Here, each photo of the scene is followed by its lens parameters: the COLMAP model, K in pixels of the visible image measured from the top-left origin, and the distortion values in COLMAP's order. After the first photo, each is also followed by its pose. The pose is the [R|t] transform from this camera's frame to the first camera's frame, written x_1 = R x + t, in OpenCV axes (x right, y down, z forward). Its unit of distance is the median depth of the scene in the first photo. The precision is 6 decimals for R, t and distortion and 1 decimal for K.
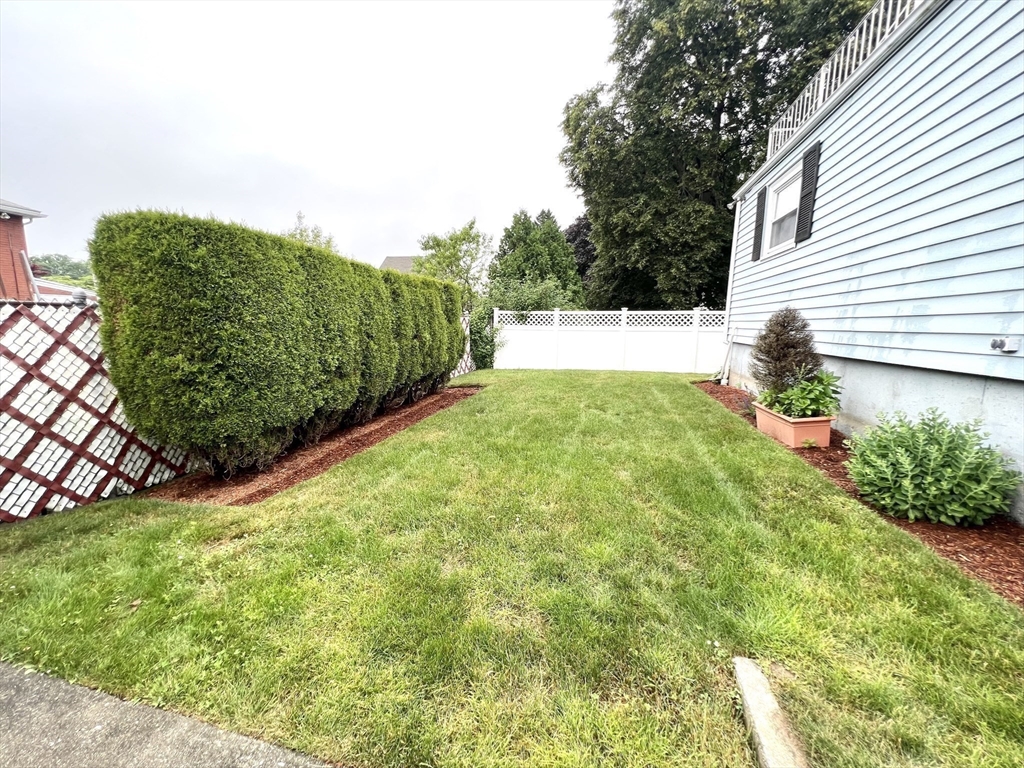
lens RADIAL K [[408.8, 0, 512.0], [0, 408.8, 384.0], [0, 0, 1]] dist [-0.003260, -0.000060]
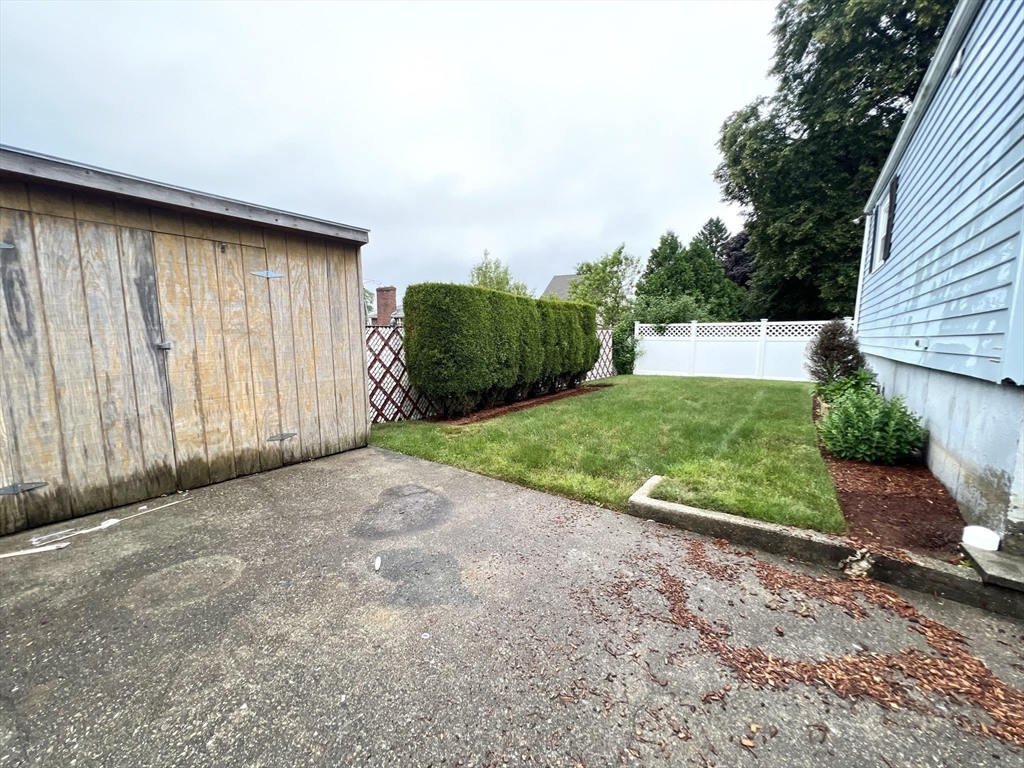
lens RADIAL K [[408.8, 0, 512.0], [0, 408.8, 384.0], [0, 0, 1]] dist [-0.003260, -0.000060]
pose [[0.923043, 0.035915, -0.383017, 0.185565], [-0.048243, 0.998579, -0.022625, 0.069446], [0.381660, 0.039362, 0.923464, -0.409150]]
